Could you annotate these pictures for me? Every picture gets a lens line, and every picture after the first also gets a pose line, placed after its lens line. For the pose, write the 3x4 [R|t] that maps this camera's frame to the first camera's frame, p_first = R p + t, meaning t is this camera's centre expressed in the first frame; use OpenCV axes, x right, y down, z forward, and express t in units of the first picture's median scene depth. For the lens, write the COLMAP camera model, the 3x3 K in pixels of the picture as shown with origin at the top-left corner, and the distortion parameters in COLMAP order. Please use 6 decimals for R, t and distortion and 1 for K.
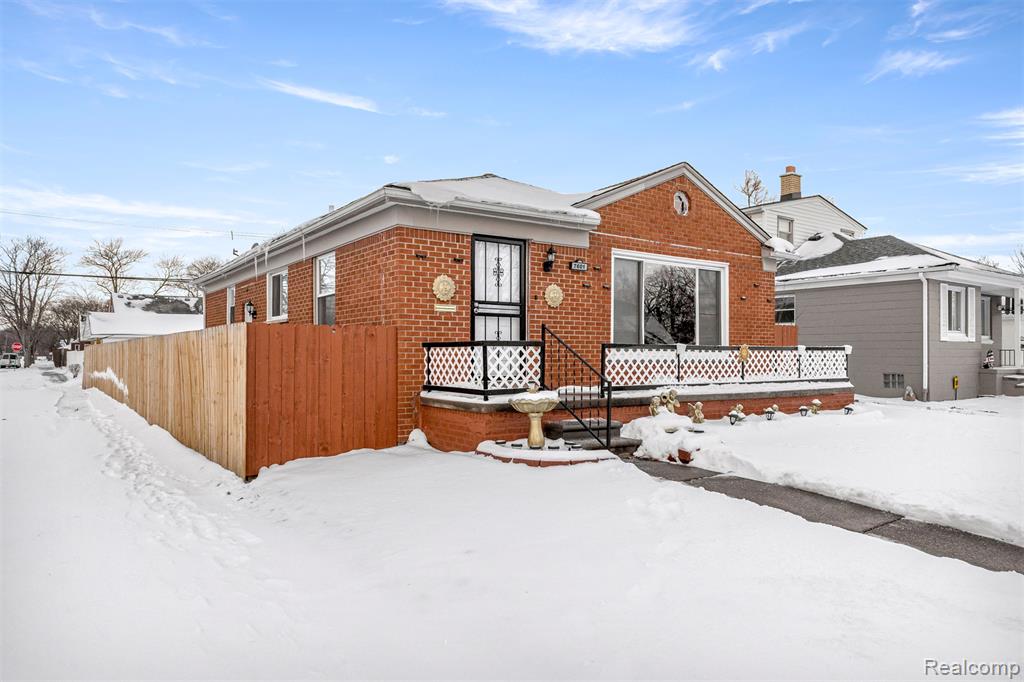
lens RADIAL K [[664.6, 0, 512.0], [0, 664.6, 341.0], [0, 0, 1]] dist [0.002078, 0.000226]
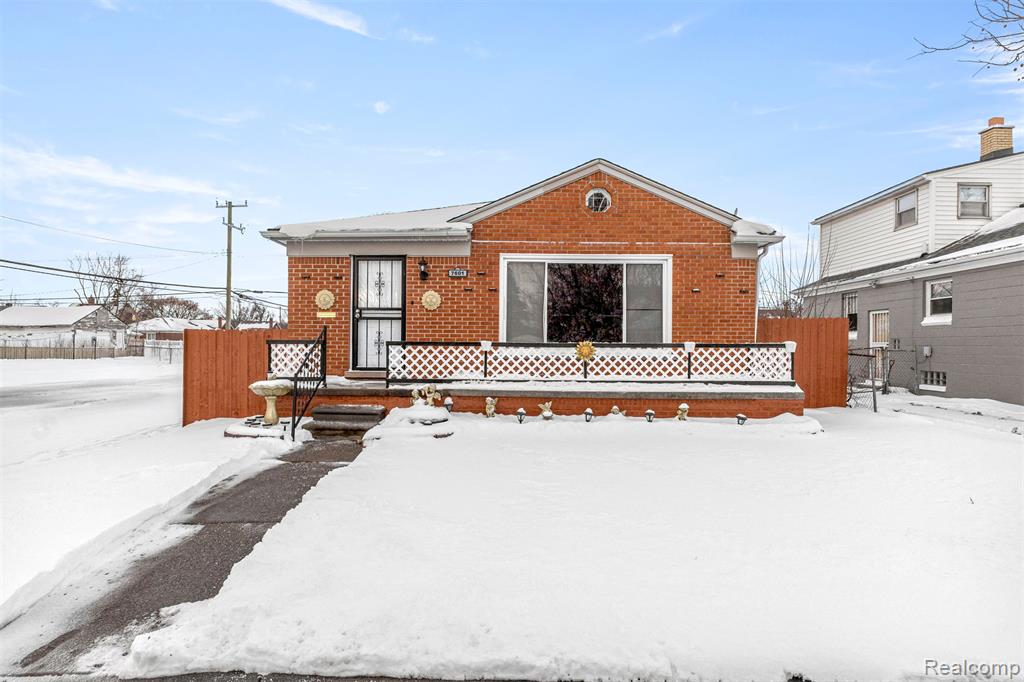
lens RADIAL K [[541.7, 0, 512.0], [0, 541.7, 341.0], [0, 0, 1]] dist [-0.015375, 0.000345]
pose [[0.809515, -0.005415, -0.587075, 0.752254], [0.006808, 0.999977, 0.000164, 0.004165], [0.587060, -0.004129, 0.809533, 0.319418]]
